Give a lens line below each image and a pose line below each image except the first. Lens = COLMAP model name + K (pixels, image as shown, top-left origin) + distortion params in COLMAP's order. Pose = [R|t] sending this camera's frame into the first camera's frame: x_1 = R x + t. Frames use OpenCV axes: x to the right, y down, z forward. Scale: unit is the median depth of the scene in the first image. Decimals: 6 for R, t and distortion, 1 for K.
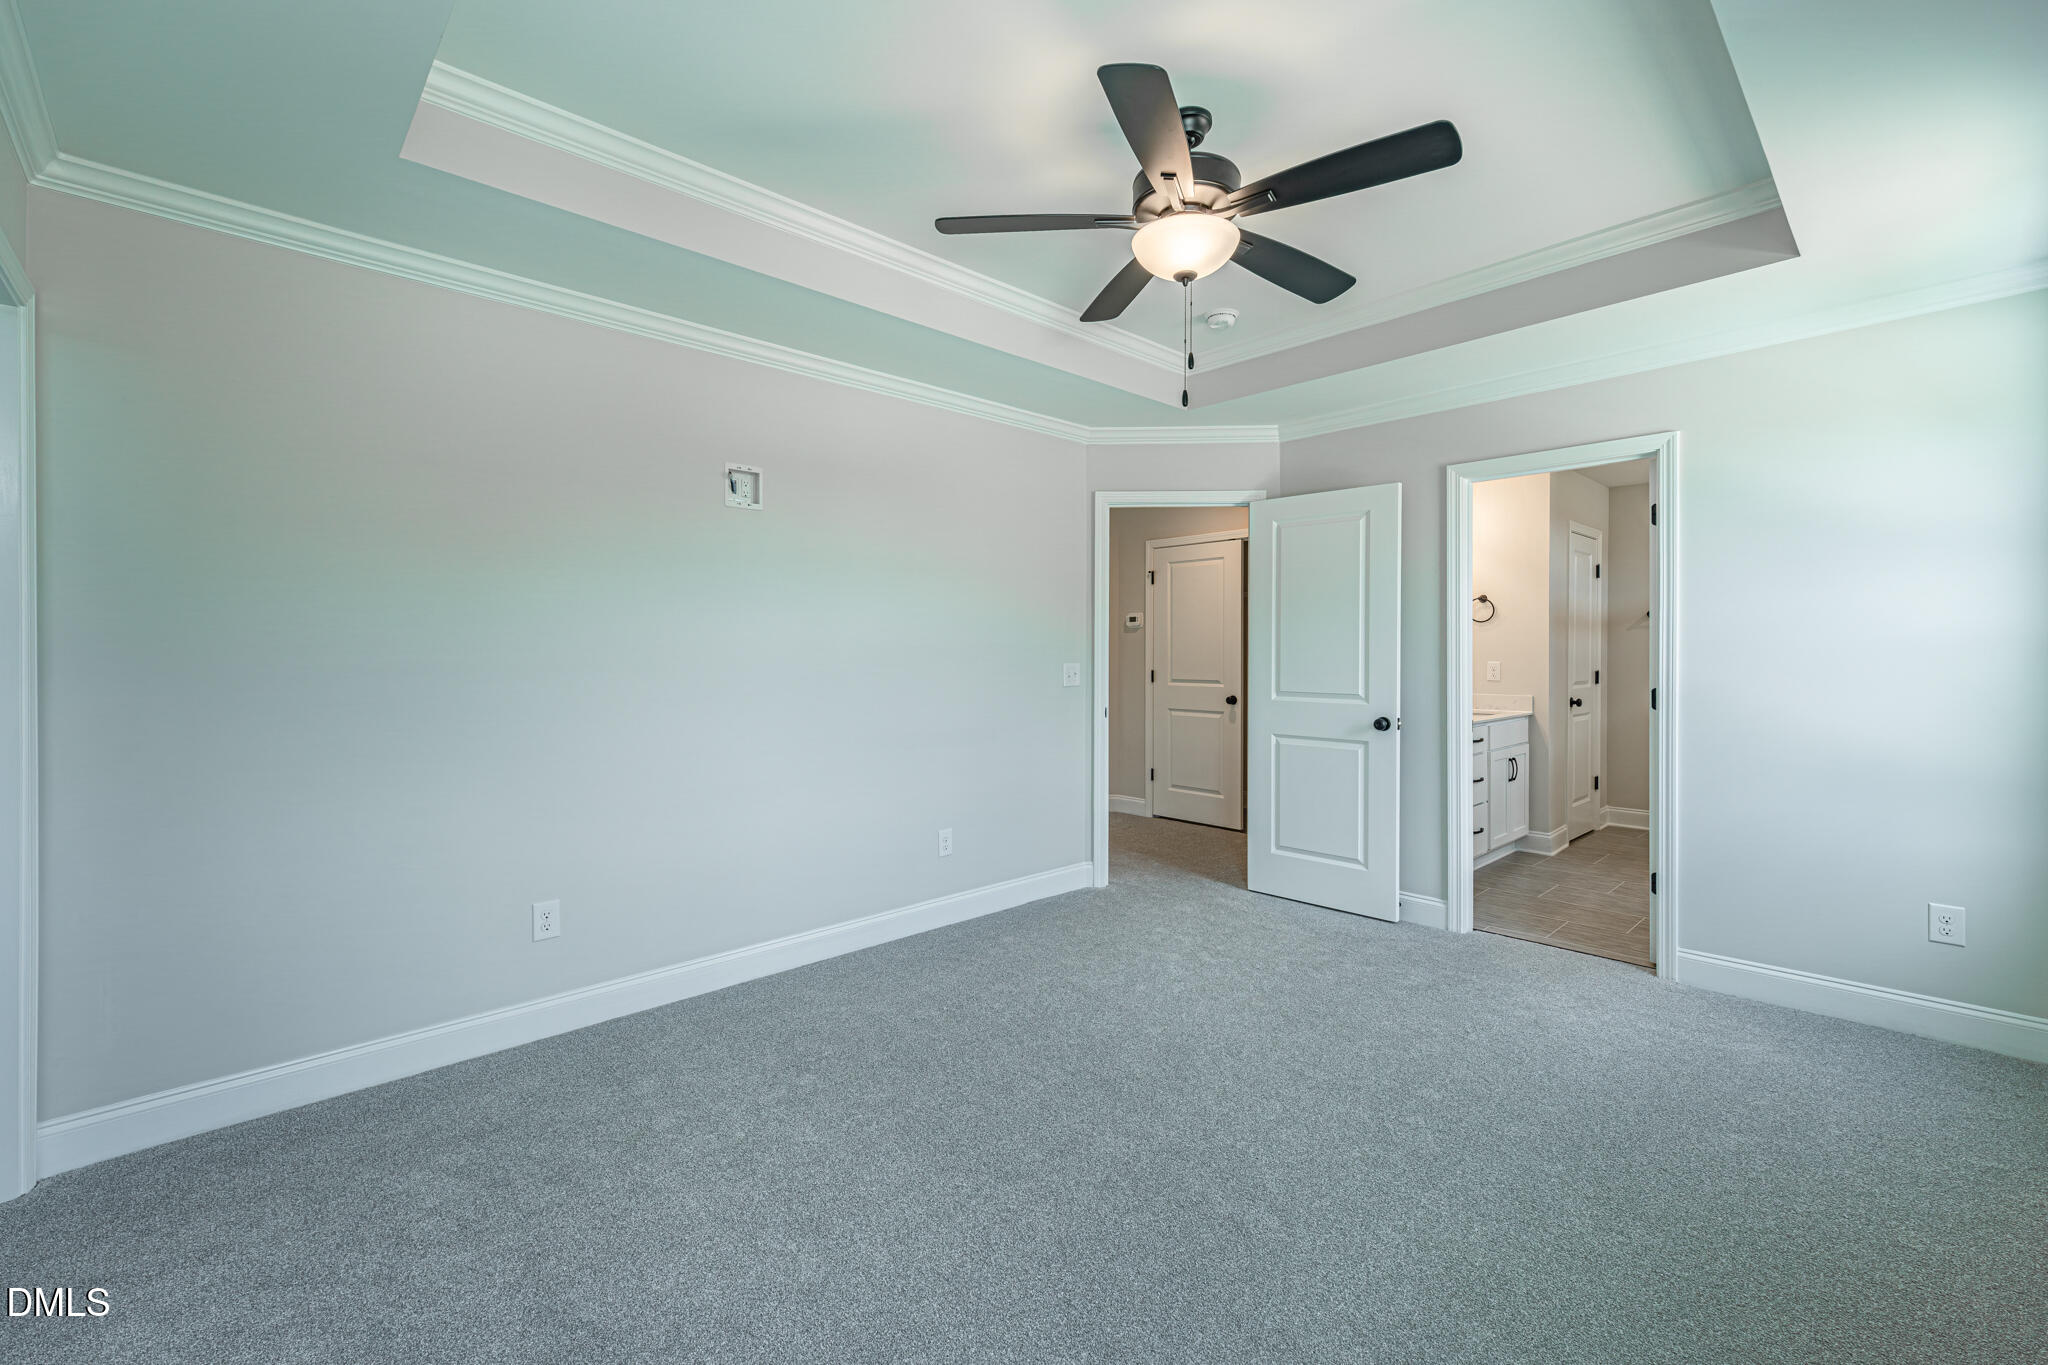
lens RADIAL K [[846.6, 0, 1024.1], [0, 846.6, 680.6], [0, 0, 1]] dist [0.003994, -0.001361]
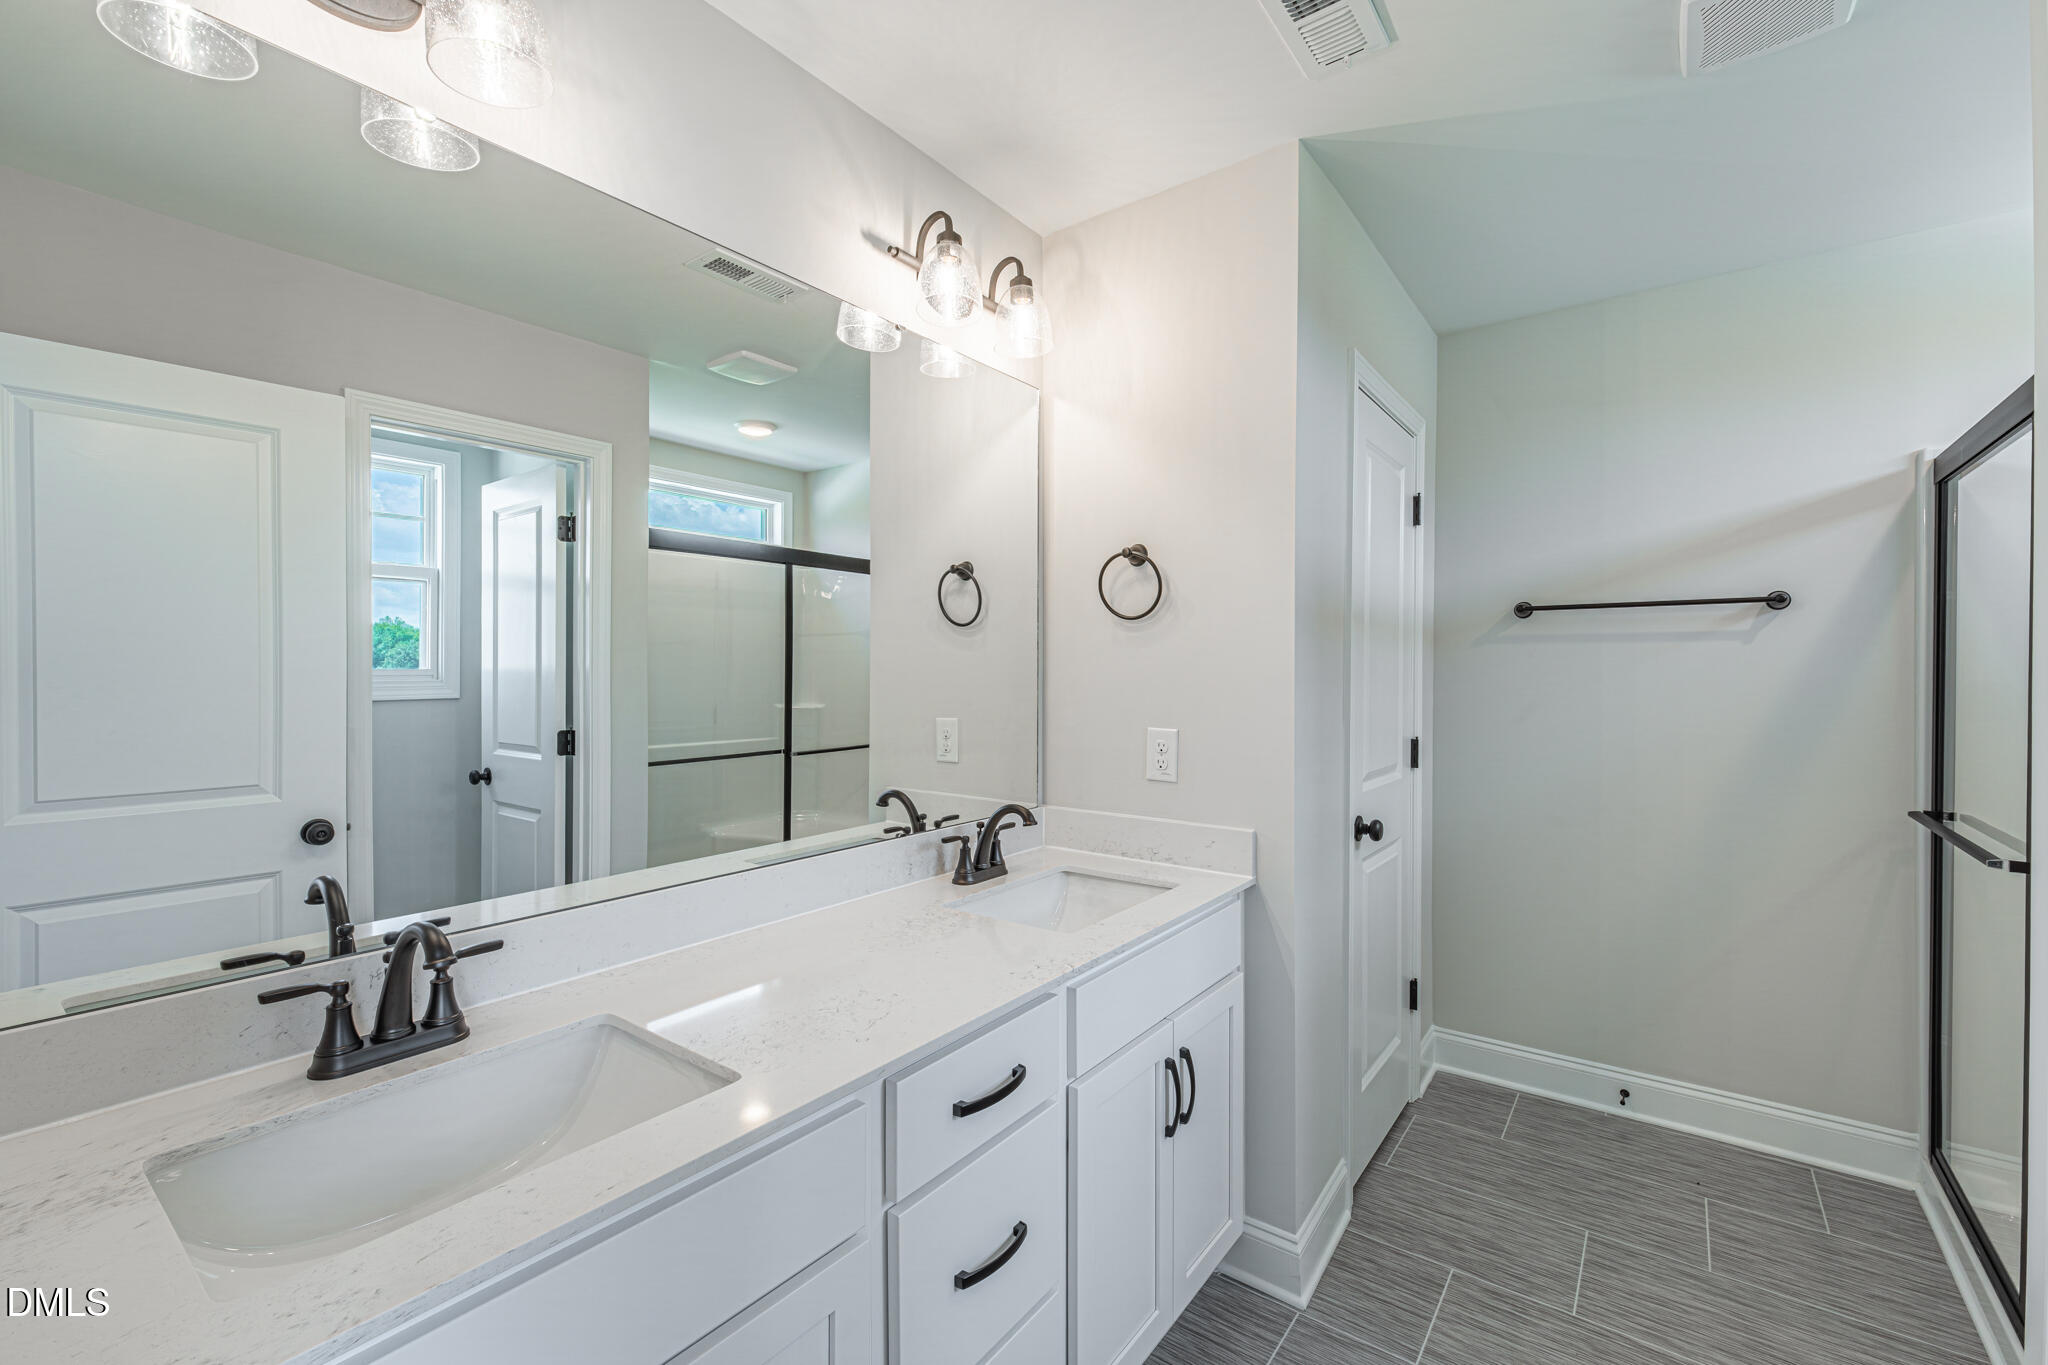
lens RADIAL K [[846.6, 0, 1024.9], [0, 846.6, 674.1], [0, 0, 1]] dist [0.003994, -0.001361]
pose [[0.983492, 0.010353, 0.180657, 0.422747], [-0.007585, 0.999843, -0.016008, -0.038666], [-0.180794, 0.014374, 0.983416, 0.642274]]
